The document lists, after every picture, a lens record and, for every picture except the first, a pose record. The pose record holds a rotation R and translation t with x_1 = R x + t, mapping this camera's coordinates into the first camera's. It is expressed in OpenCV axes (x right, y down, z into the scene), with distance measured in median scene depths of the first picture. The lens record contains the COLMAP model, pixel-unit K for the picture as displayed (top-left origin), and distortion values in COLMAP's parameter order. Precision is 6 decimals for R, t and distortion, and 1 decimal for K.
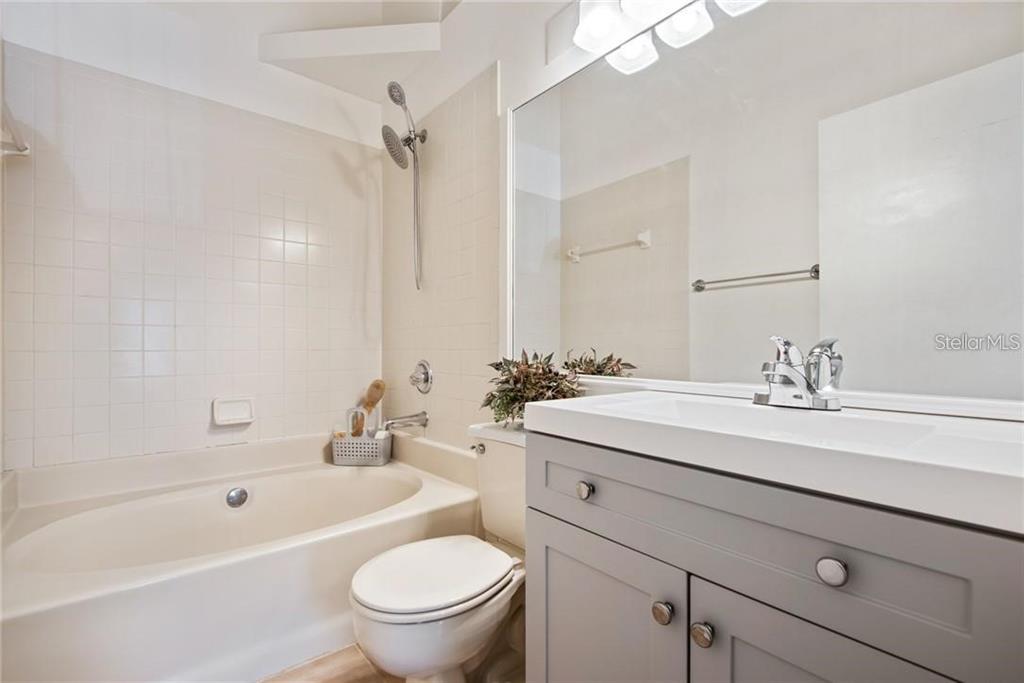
lens RADIAL K [[470.8, 0, 507.8], [0, 470.8, 344.3], [0, 0, 1]] dist [0.000271, -0.000166]
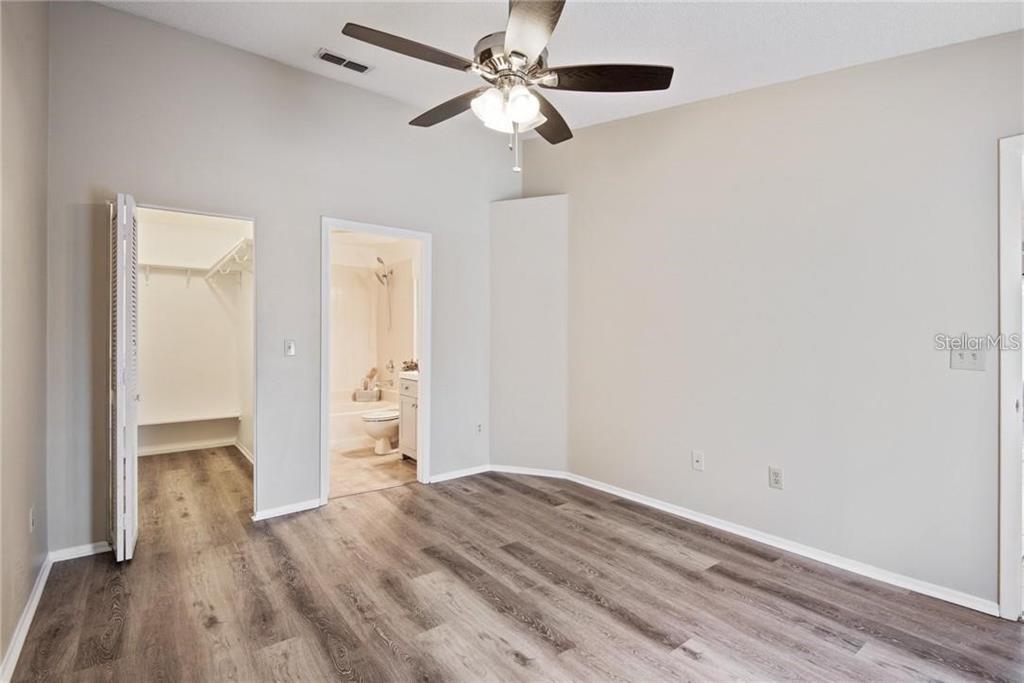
lens RADIAL K [[470.8, 0, 512.4], [0, 470.8, 345.2], [0, 0, 1]] dist [0.000271, -0.000166]
pose [[0.999427, 0.009587, -0.032447, 0.520474], [-0.008979, 0.999782, 0.018830, -0.090814], [0.032621, -0.018528, 0.999296, -1.421564]]
